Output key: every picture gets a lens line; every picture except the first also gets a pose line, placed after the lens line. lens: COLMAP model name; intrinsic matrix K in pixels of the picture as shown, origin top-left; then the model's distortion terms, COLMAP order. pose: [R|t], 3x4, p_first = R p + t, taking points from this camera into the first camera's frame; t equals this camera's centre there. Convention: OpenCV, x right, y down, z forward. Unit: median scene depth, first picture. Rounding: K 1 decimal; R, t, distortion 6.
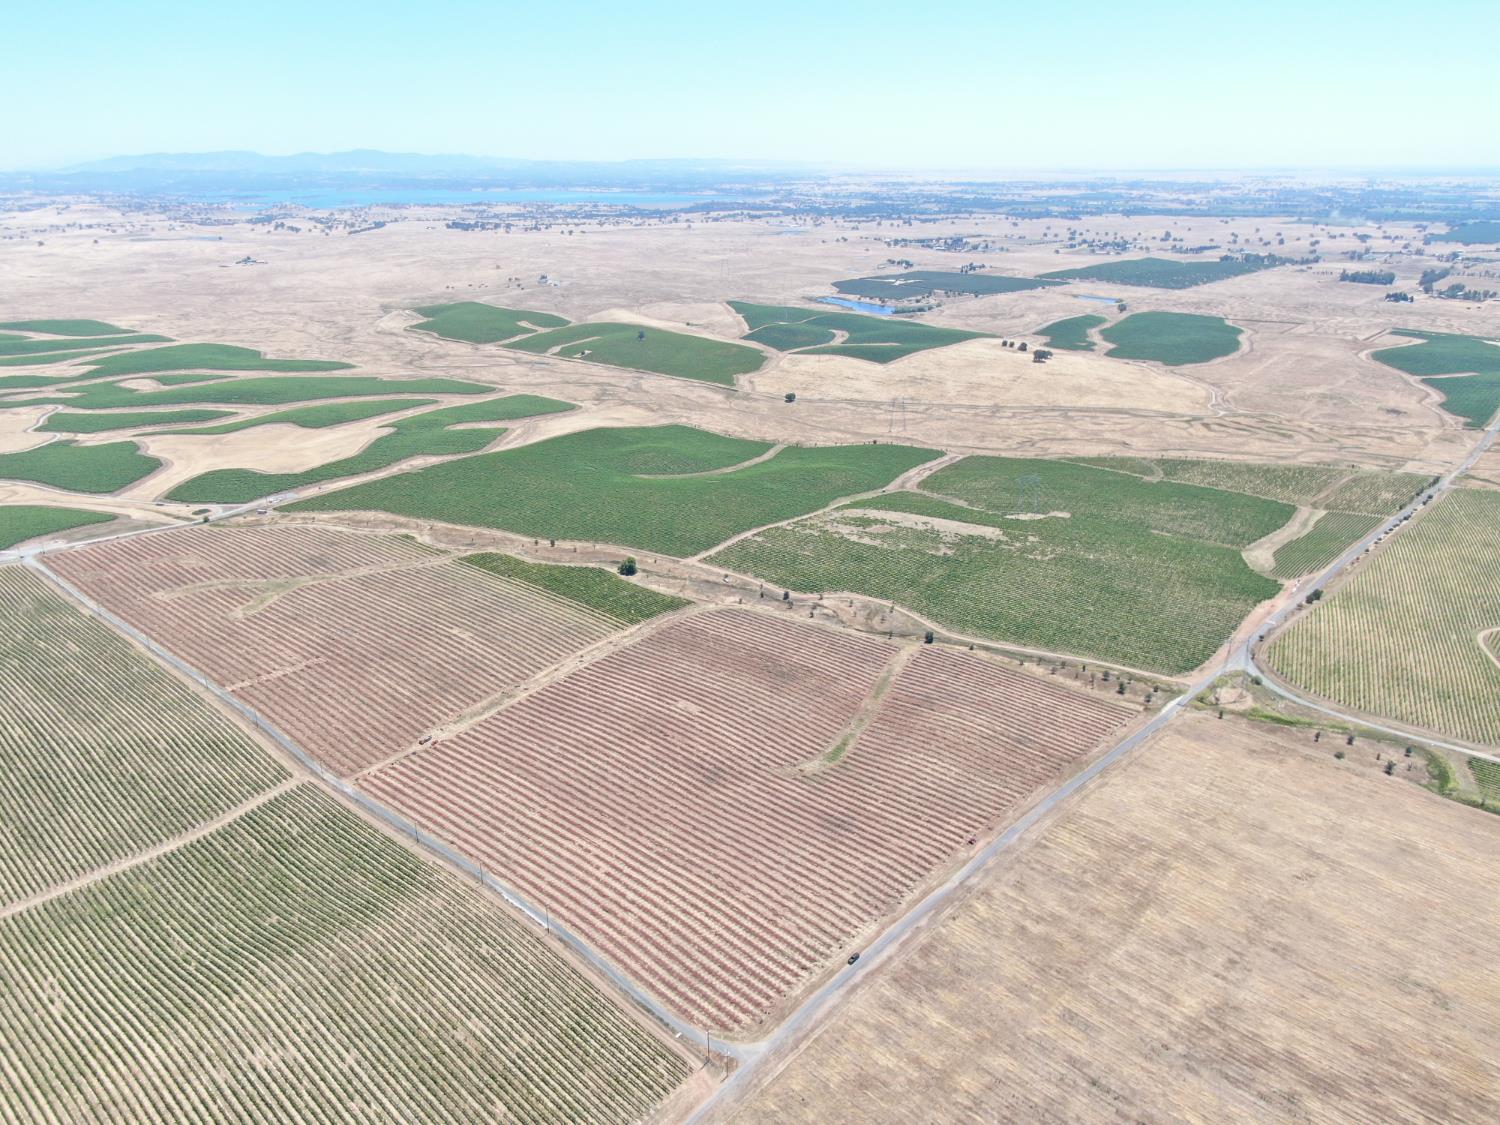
lens RADIAL K [[1069.0, 0, 745.3], [0, 1069.0, 562.7], [0, 0, 1]] dist [-0.012836, 0.001145]
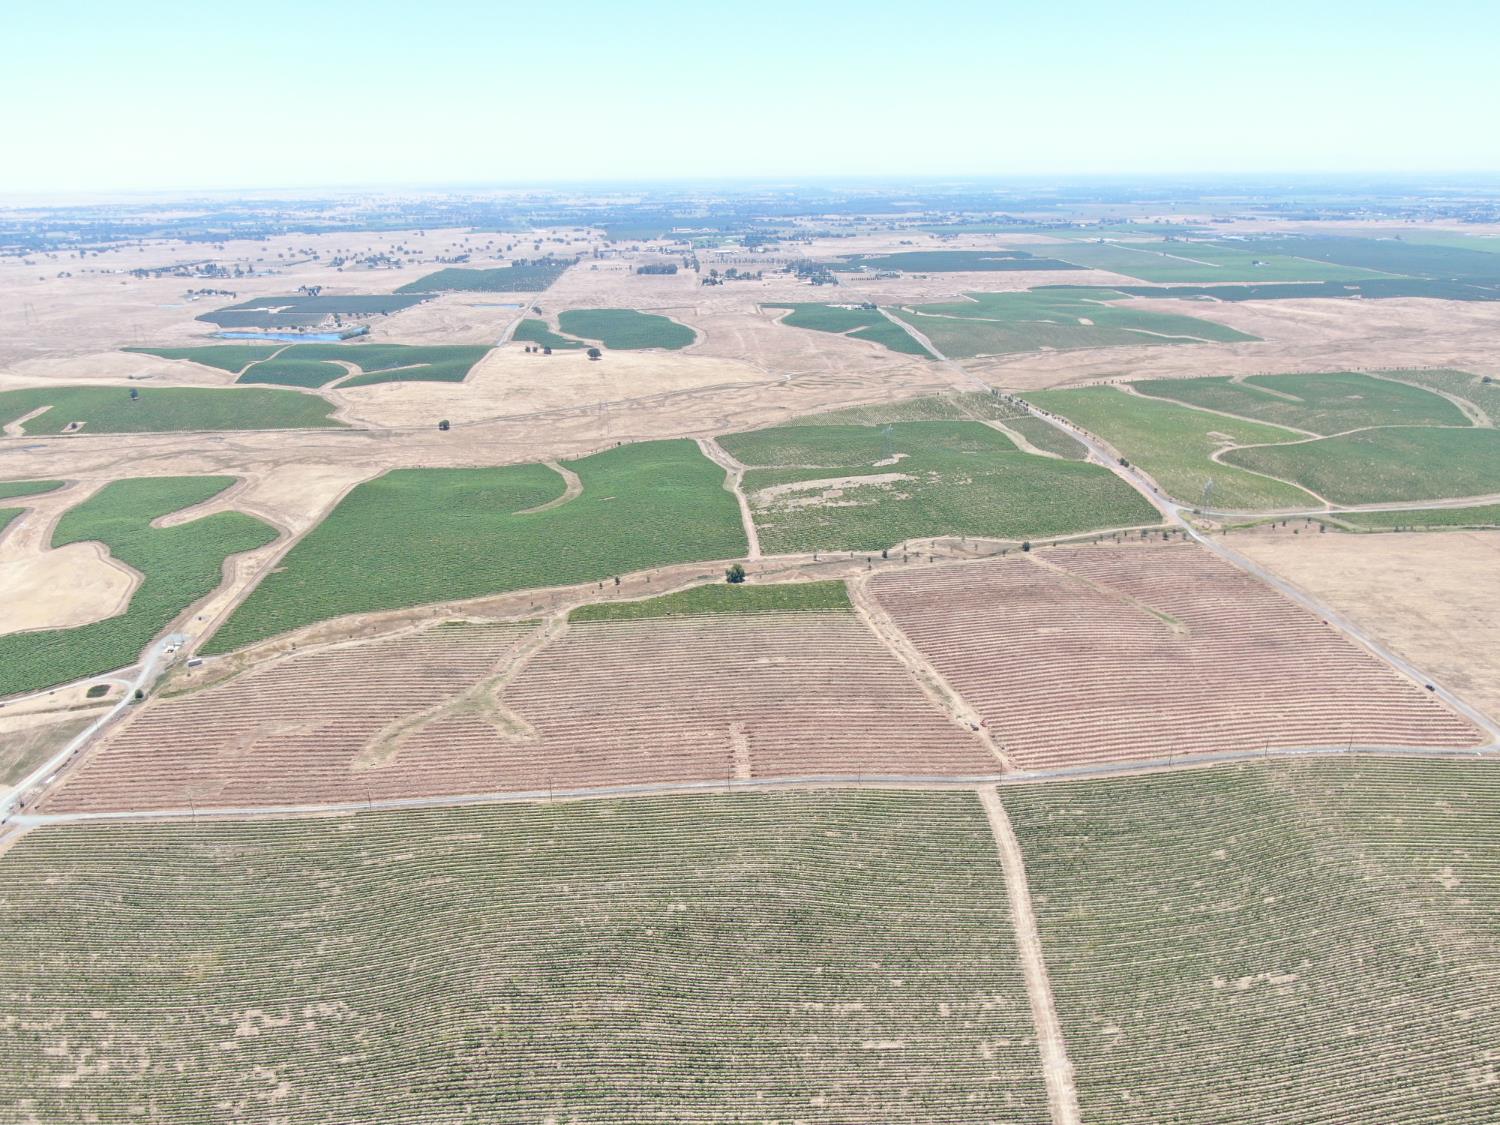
lens RADIAL K [[1069.0, 0, 745.3], [0, 1069.0, 562.7], [0, 0, 1]] dist [-0.012836, 0.001145]
pose [[0.695203, -0.249360, 0.674175, -0.792501], [0.260848, 0.961484, 0.086644, -0.092713], [-0.669814, 0.115622, 0.733472, 0.272976]]
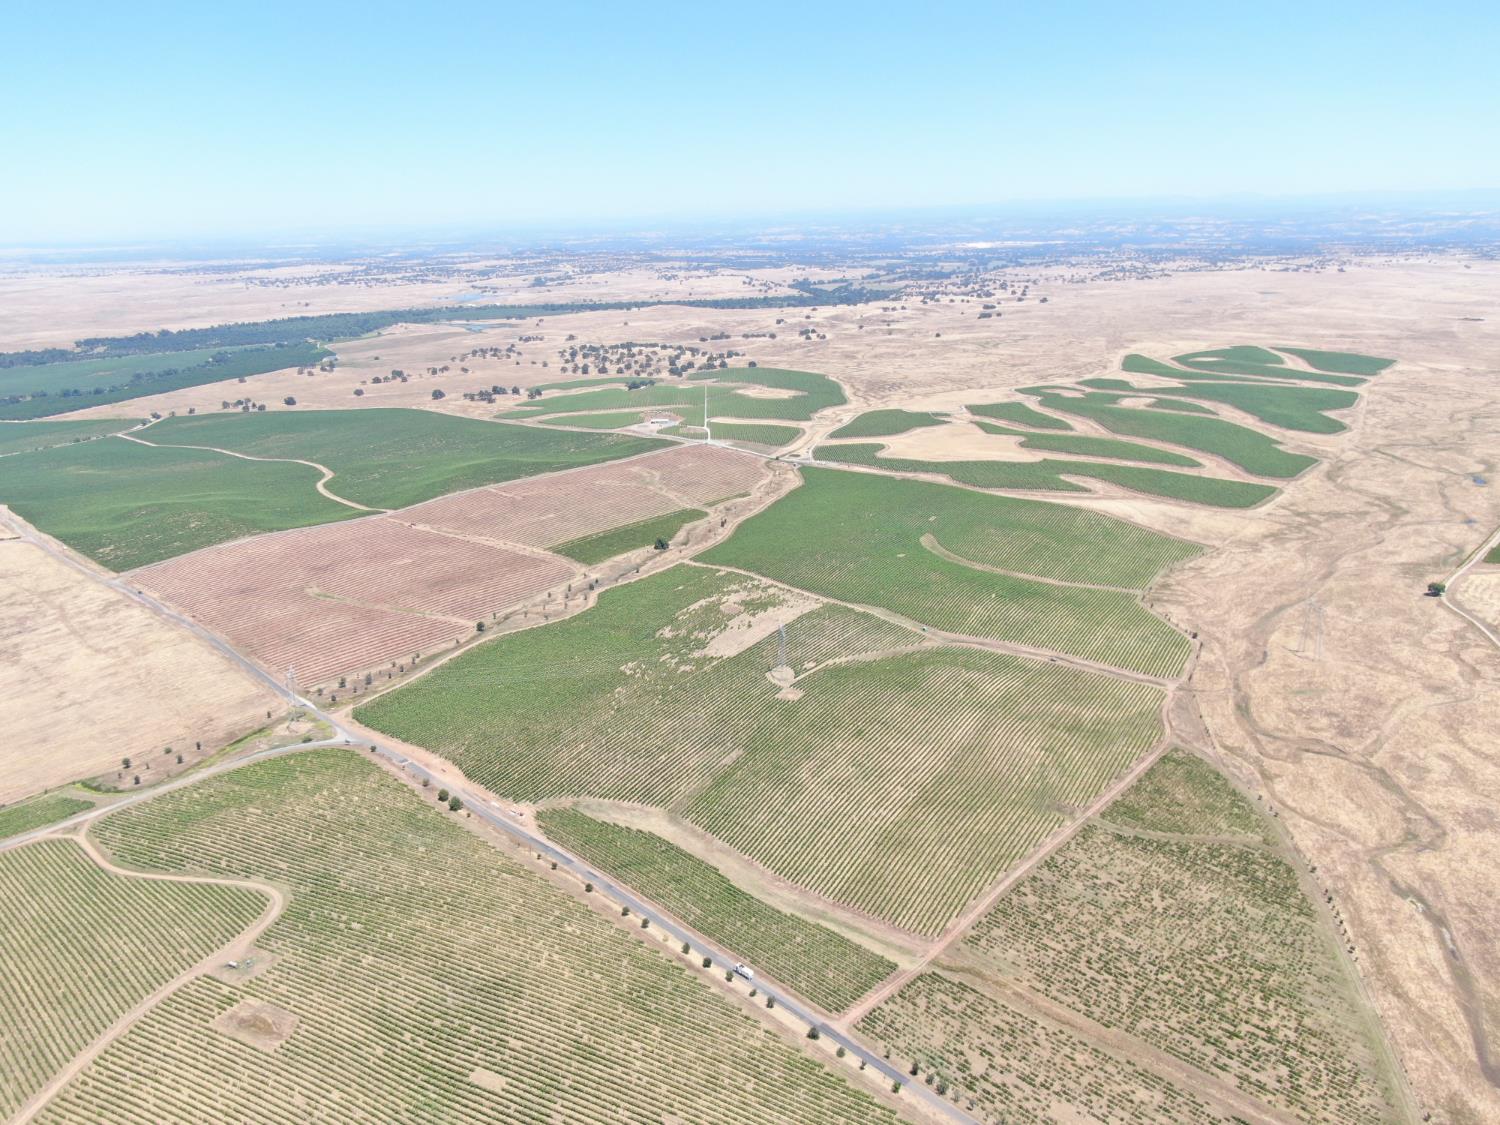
lens RADIAL K [[1069.0, 0, 745.3], [0, 1069.0, 562.7], [0, 0, 1]] dist [-0.012836, 0.001145]
pose [[0.001604, 0.309089, -0.951032, 1.130772], [-0.336515, 0.895734, 0.290549, -0.387052], [0.941677, 0.319571, 0.105450, 0.996324]]
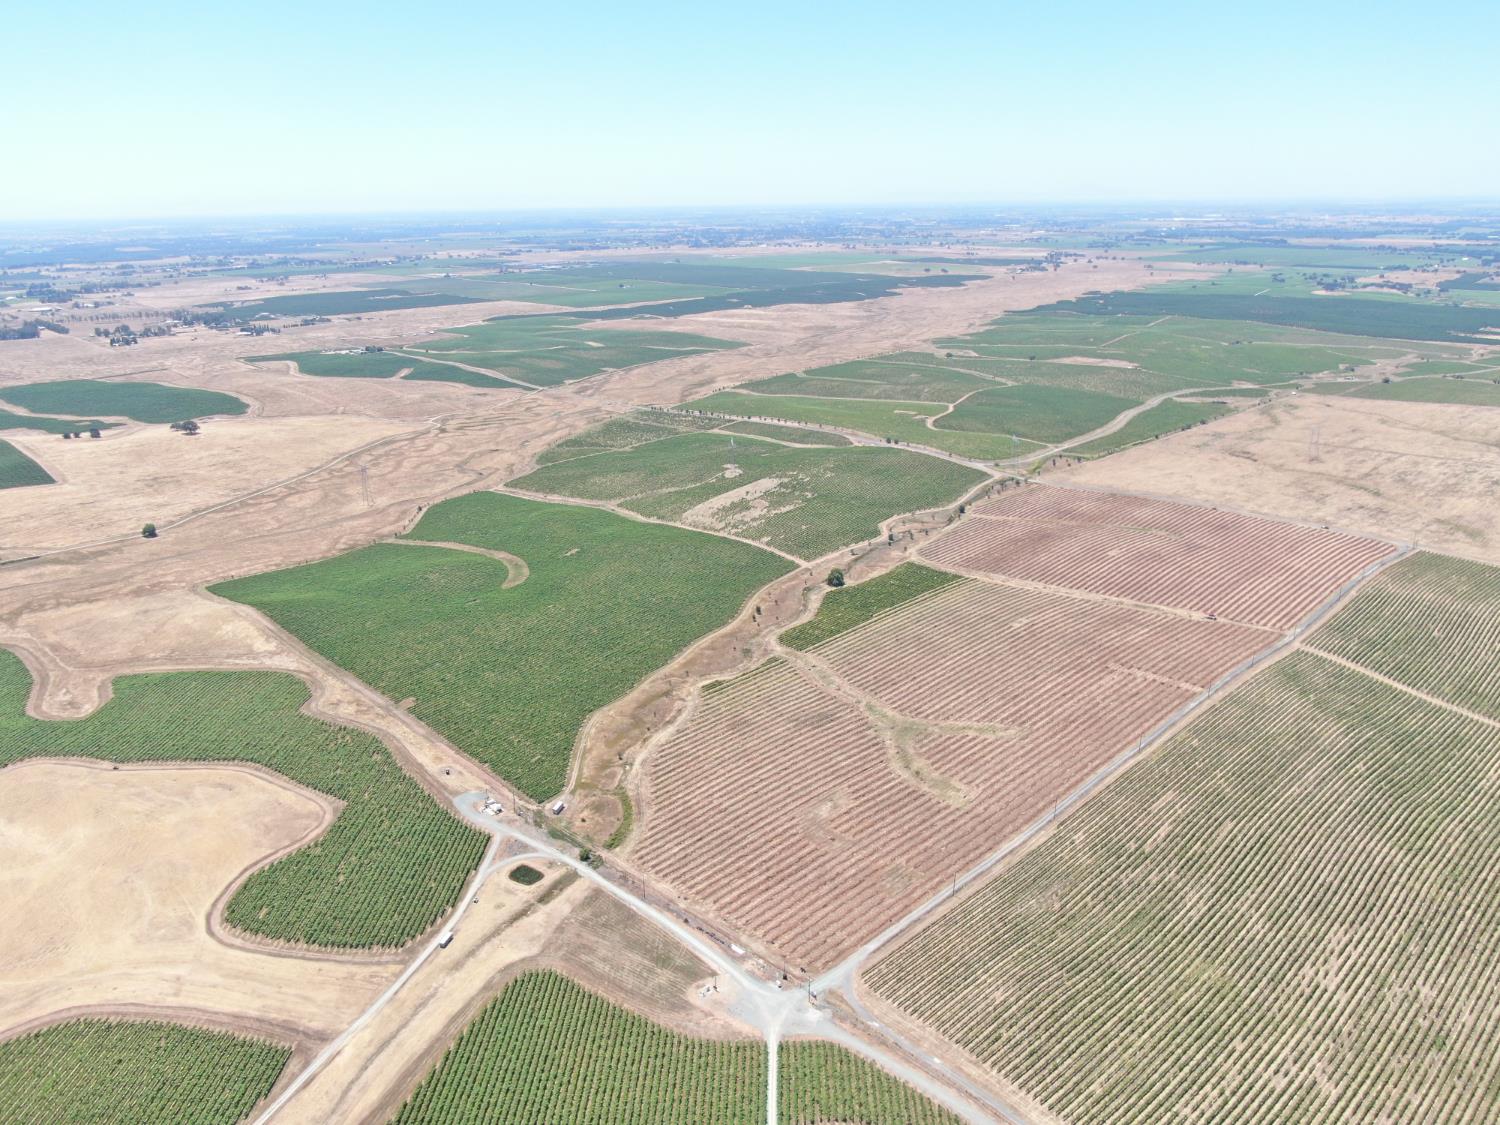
lens RADIAL K [[1069.0, 0, 745.3], [0, 1069.0, 562.7], [0, 0, 1]] dist [-0.012836, 0.001145]
pose [[0.063409, -0.316393, 0.946507, -1.122281], [0.366801, 0.889422, 0.272738, -0.333658], [-0.928136, 0.329886, 0.172451, 0.924148]]
